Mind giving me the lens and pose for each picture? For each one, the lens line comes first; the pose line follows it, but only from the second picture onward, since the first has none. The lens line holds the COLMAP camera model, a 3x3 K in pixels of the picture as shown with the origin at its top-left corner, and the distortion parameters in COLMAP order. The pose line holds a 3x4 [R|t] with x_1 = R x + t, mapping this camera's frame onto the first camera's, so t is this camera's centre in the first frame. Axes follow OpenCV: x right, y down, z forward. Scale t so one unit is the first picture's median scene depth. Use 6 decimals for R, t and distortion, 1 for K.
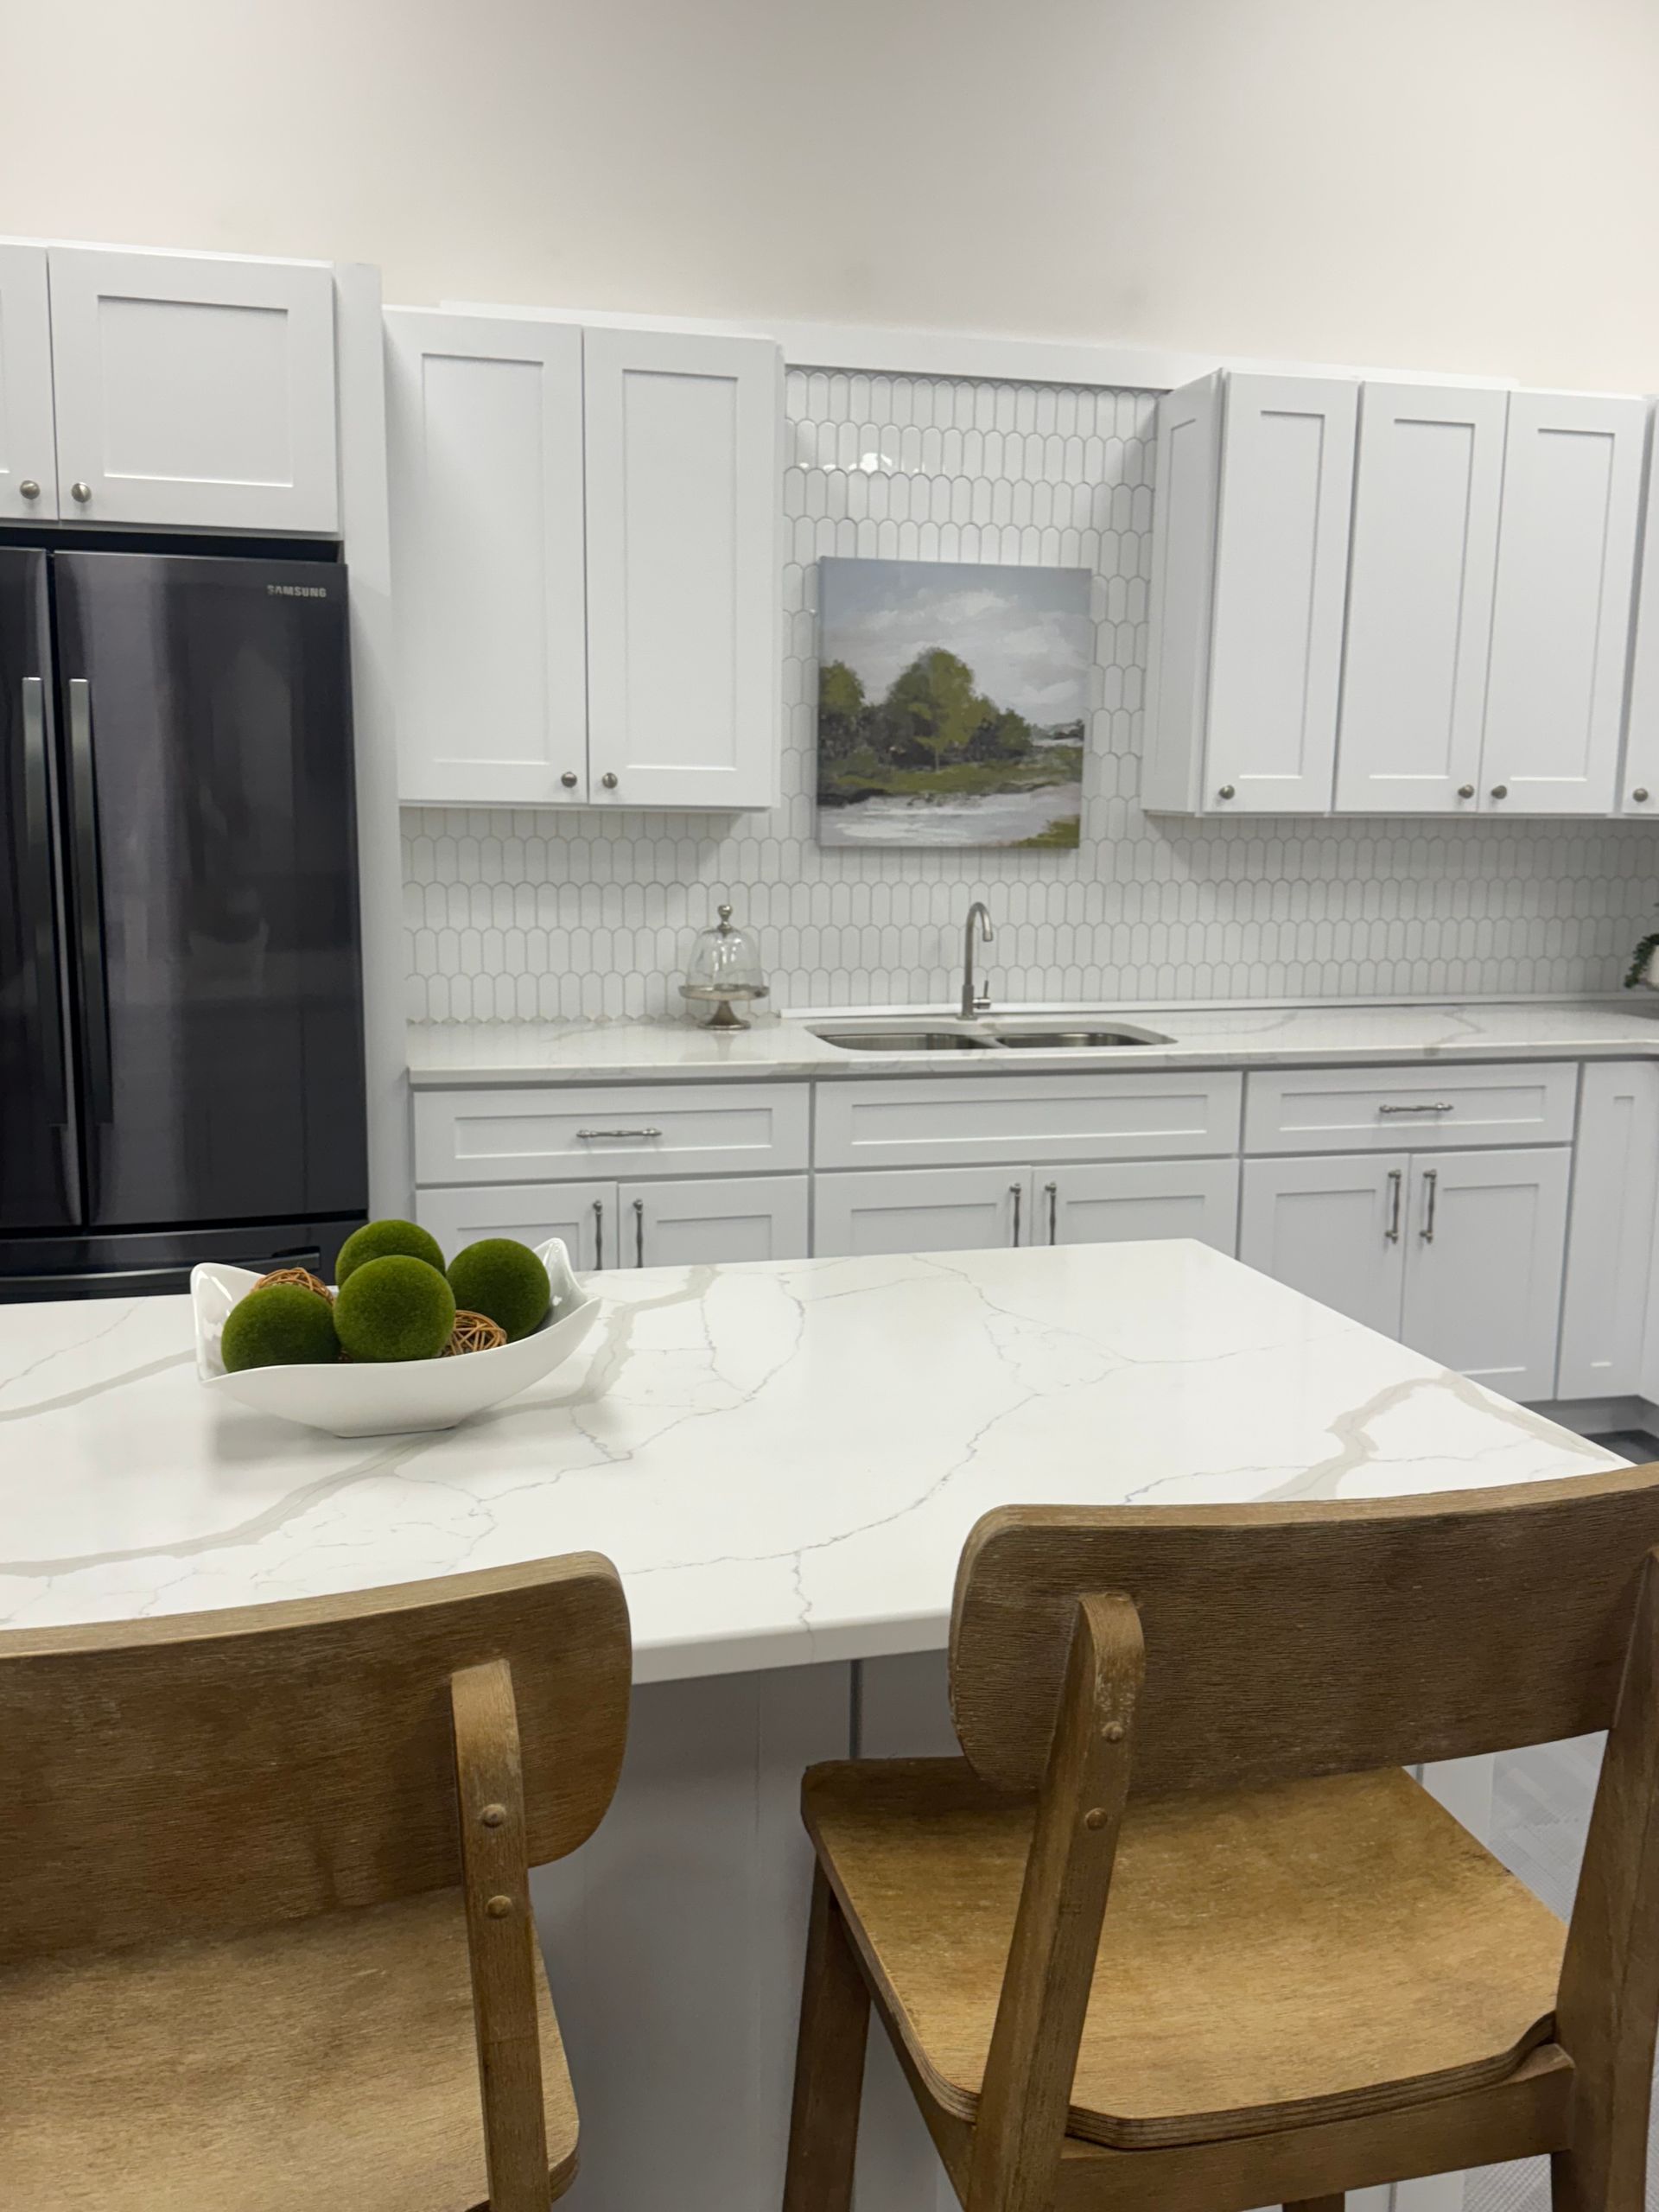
lens RADIAL K [[1988.0, 0, 828.5], [0, 1988.0, 1106.4], [0, 0, 1]] dist [0.160559, -0.337745]
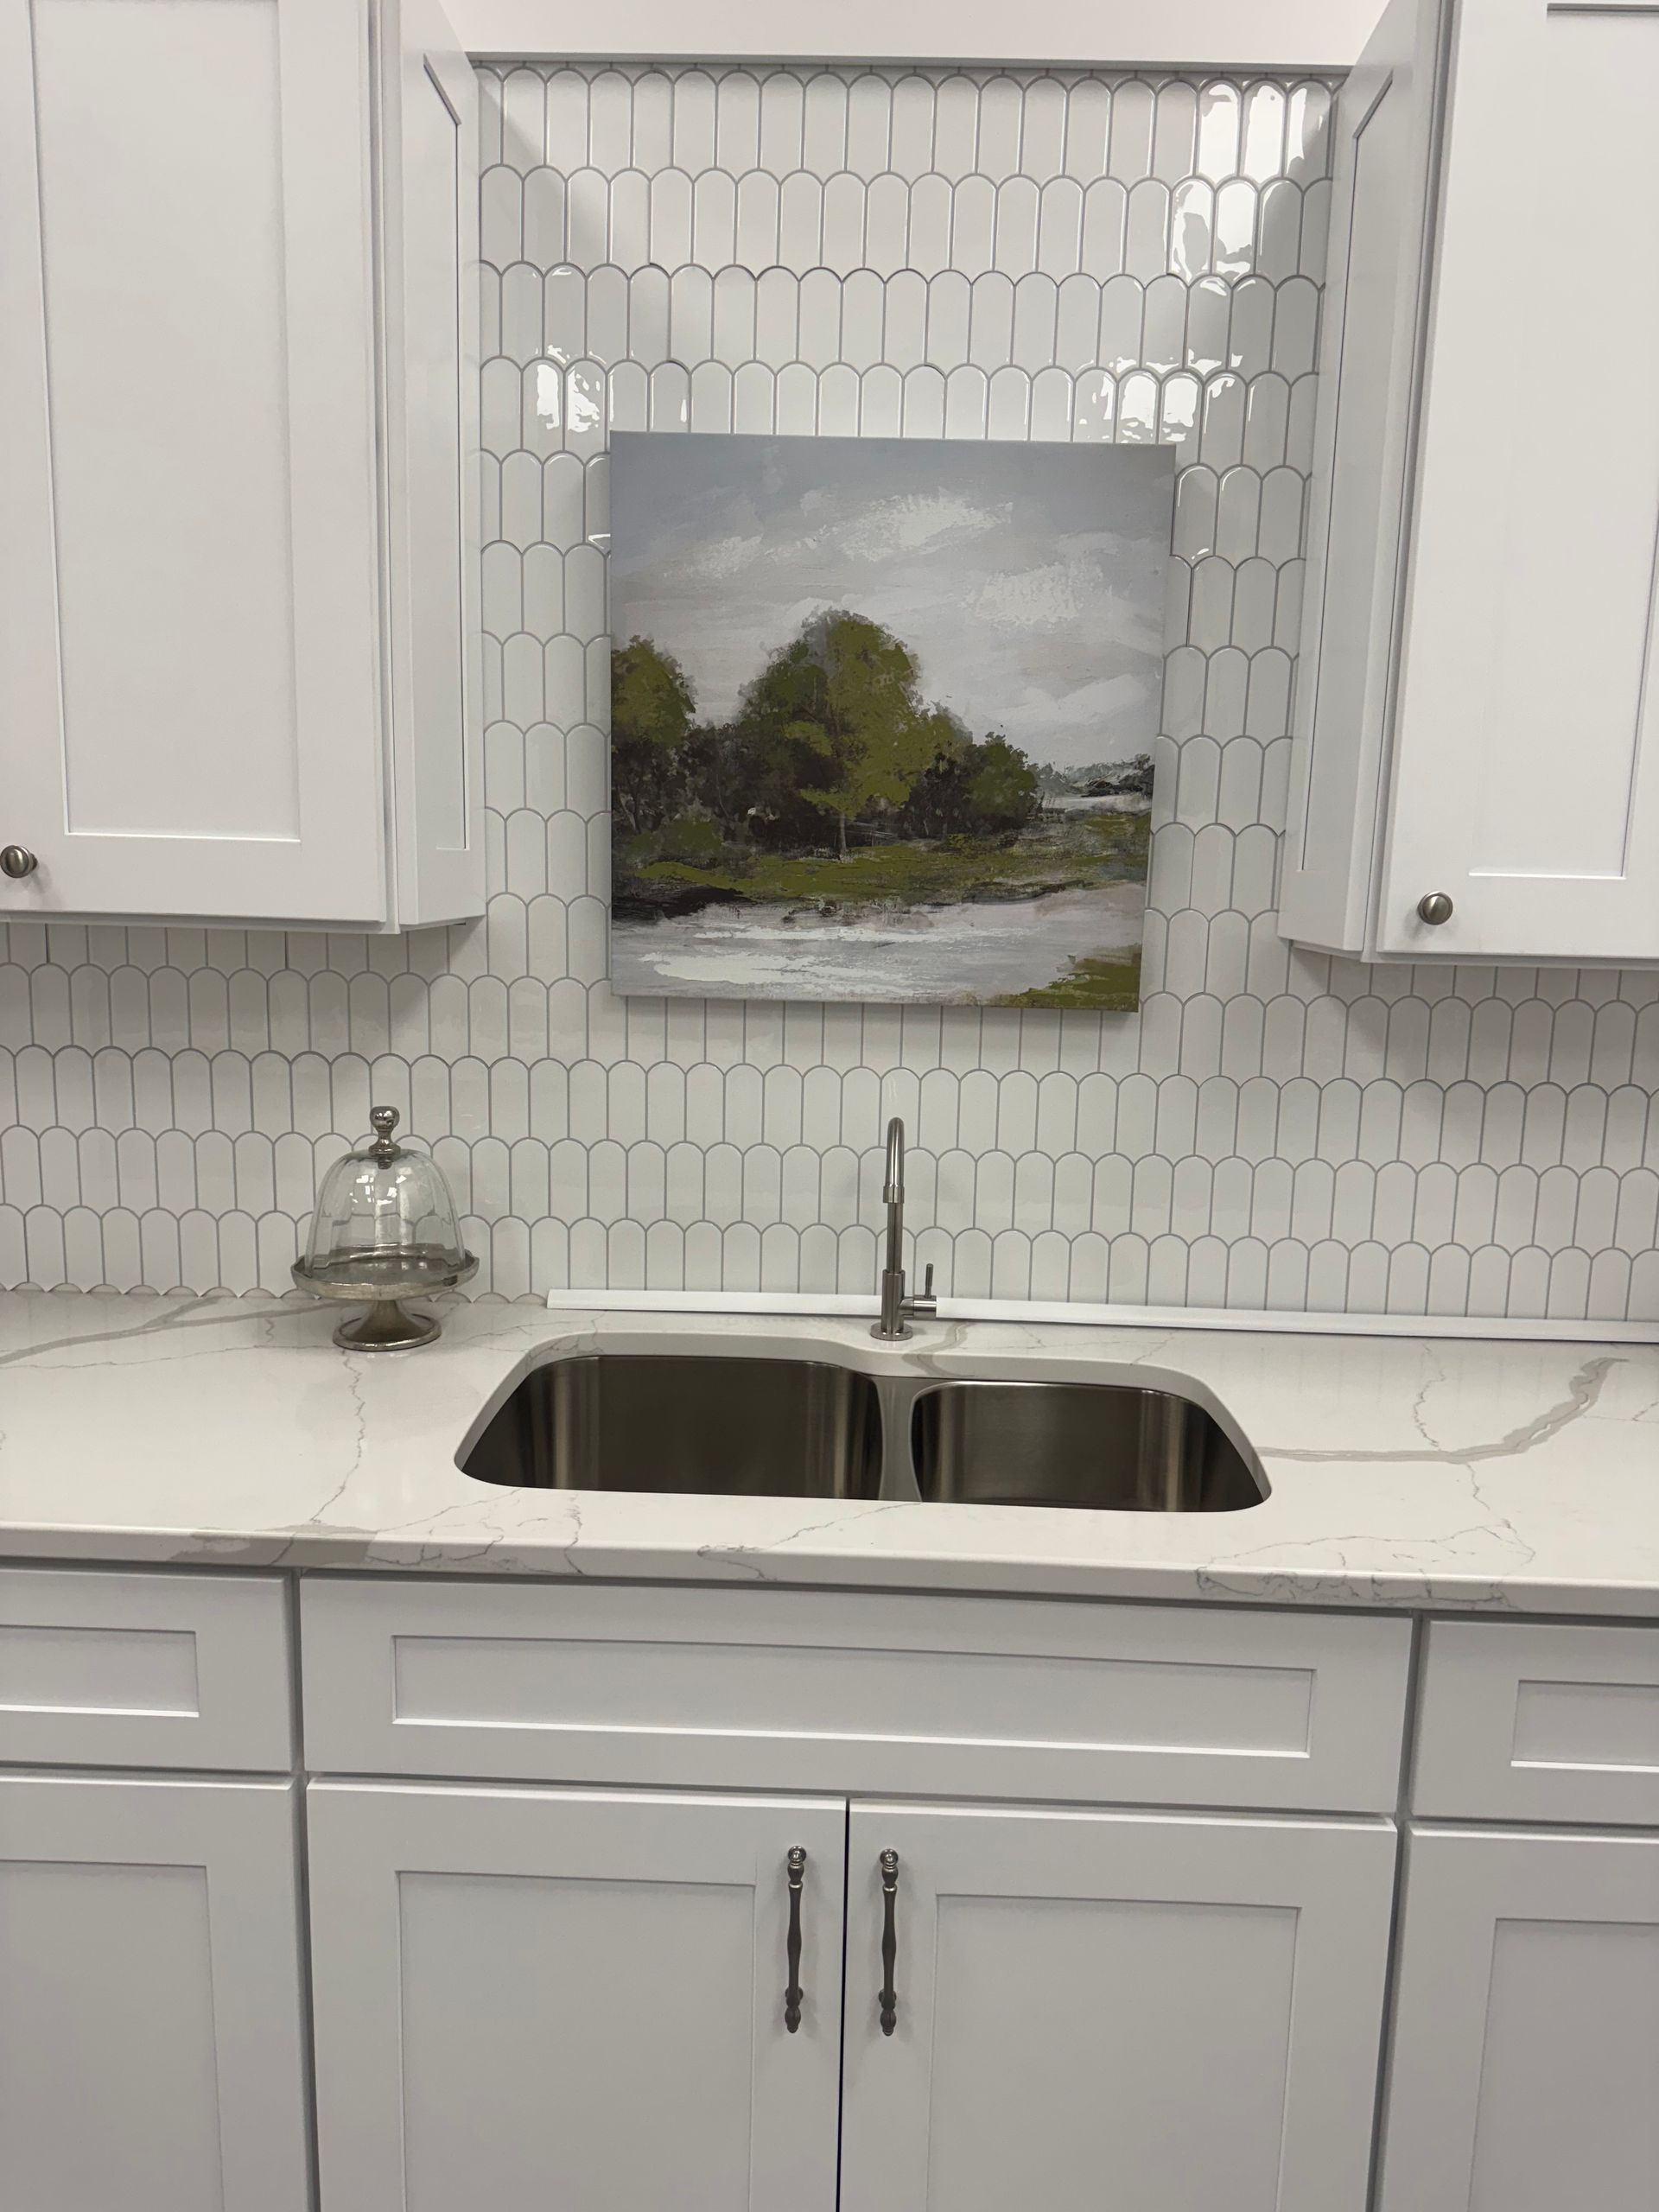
lens RADIAL K [[1568.8, 0, 822.3], [0, 1568.8, 1116.5], [0, 0, 1]] dist [0.142870, -0.261797]
pose [[0.961614, 0.053208, -0.269197, 0.161503], [-0.056242, 0.998411, -0.003563, -0.099532], [0.268579, 0.018566, 0.963079, 0.610725]]
